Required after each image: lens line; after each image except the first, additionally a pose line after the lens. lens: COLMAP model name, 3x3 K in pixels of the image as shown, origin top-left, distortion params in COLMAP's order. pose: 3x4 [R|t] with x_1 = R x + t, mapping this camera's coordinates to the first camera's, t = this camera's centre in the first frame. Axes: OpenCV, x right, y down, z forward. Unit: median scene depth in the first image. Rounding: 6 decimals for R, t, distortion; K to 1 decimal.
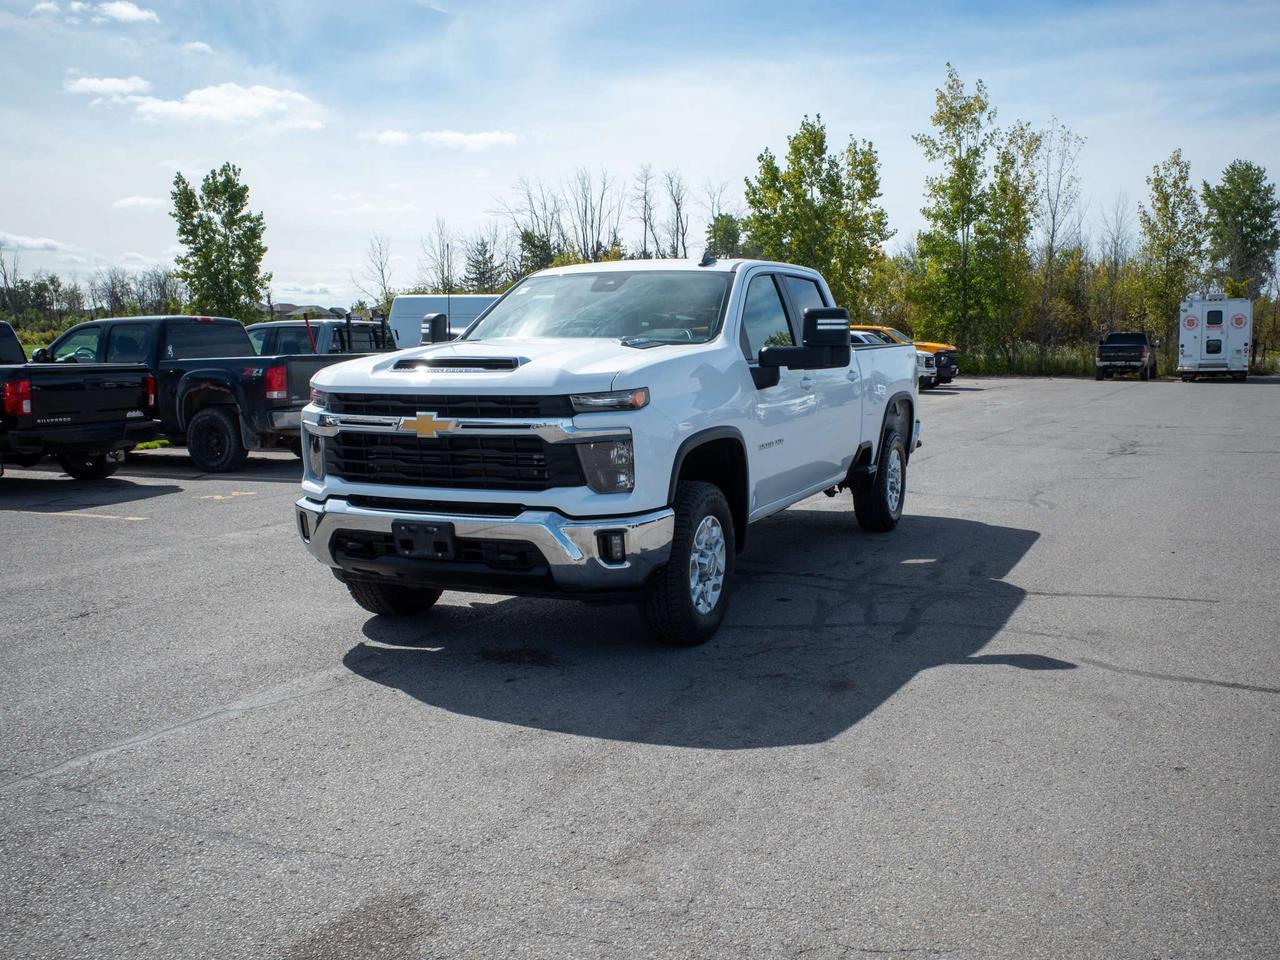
lens RADIAL K [[1219.5, 0, 641.5], [0, 1219.5, 490.7], [0, 0, 1]] dist [-0.047272, 0.000000]
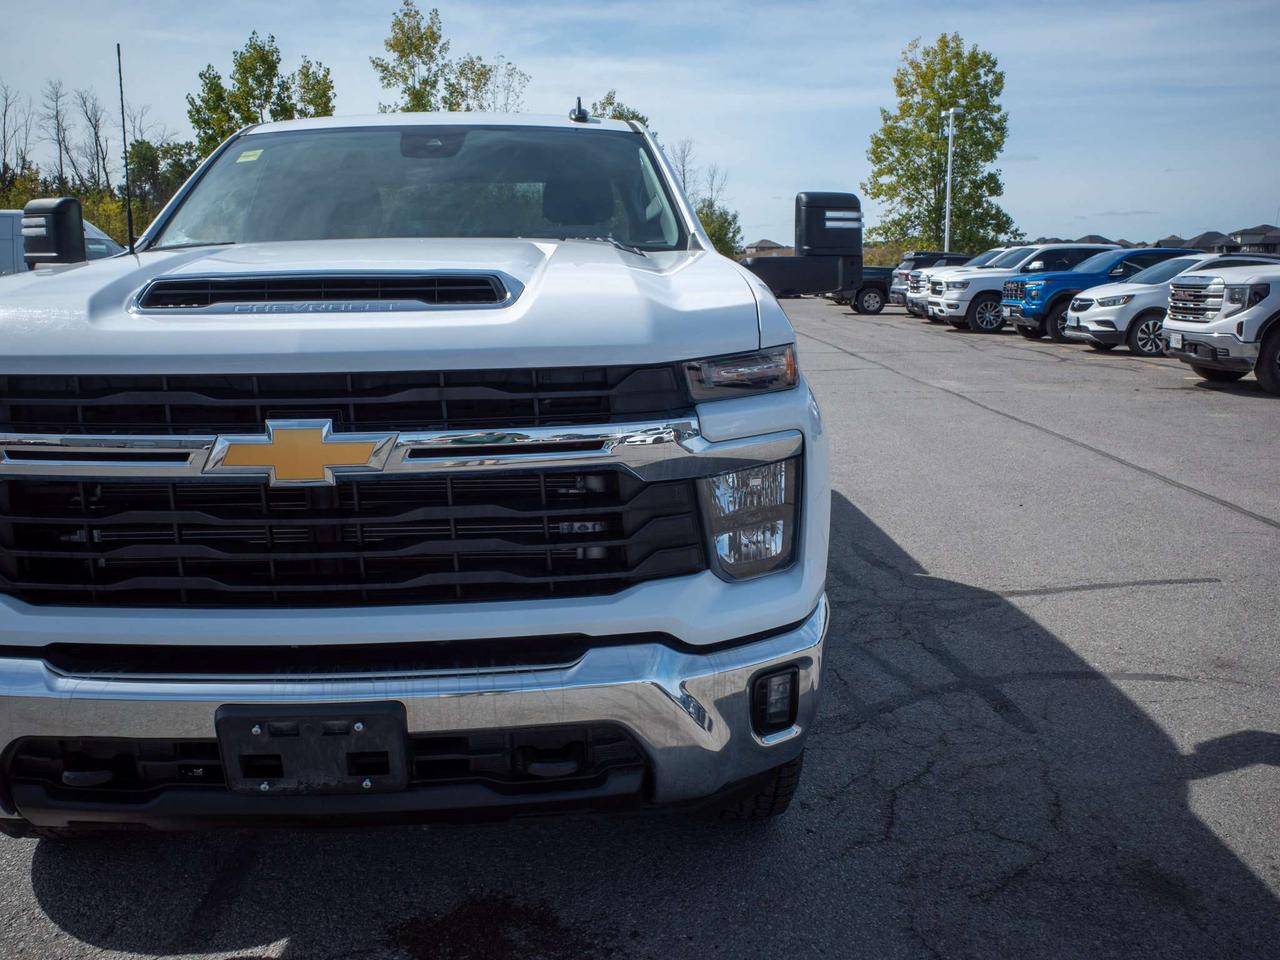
lens RADIAL K [[1133.3, 0, 650.9], [0, 1133.3, 482.9], [0, 0, 1]] dist [-0.047592, 0.019547]
pose [[0.886815, -0.088376, 0.453595, -0.198641], [0.058842, 0.995149, 0.078848, -0.054991], [-0.458363, -0.043233, 0.887713, 0.530329]]
